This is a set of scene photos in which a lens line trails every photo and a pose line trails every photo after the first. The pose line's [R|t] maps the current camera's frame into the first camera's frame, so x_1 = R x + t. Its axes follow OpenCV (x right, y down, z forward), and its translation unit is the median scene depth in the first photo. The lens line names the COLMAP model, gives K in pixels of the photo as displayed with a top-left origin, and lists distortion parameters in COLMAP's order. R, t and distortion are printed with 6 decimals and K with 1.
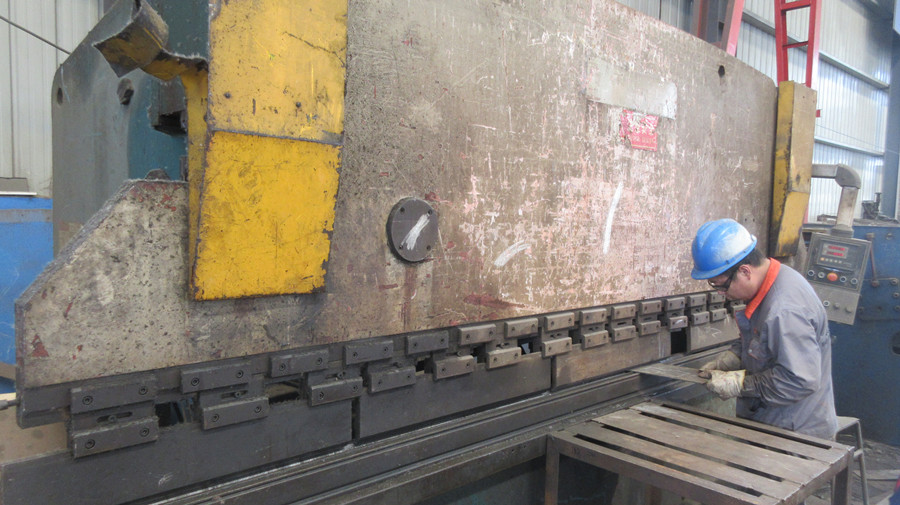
lens RADIAL K [[677.3, 0, 450.1], [0, 677.3, 256.6], [0, 0, 1]] dist [-0.006830, 0.000129]
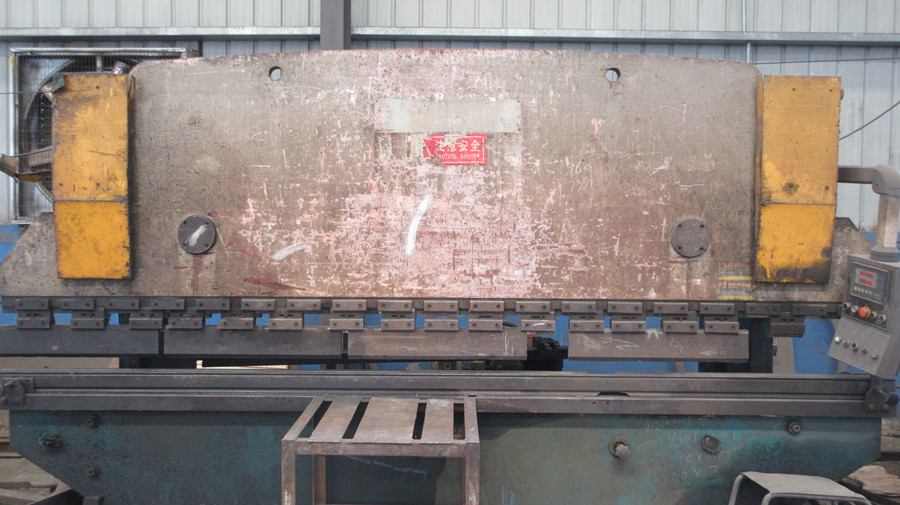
lens RADIAL K [[643.0, 0, 449.8], [0, 643.0, 250.6], [0, 0, 1]] dist [-0.030405, 0.001585]
pose [[0.713472, -0.000088, -0.700684, 1.260134], [-0.032123, 0.998944, -0.032835, 0.027215], [0.699947, 0.045936, 0.712716, 0.270521]]
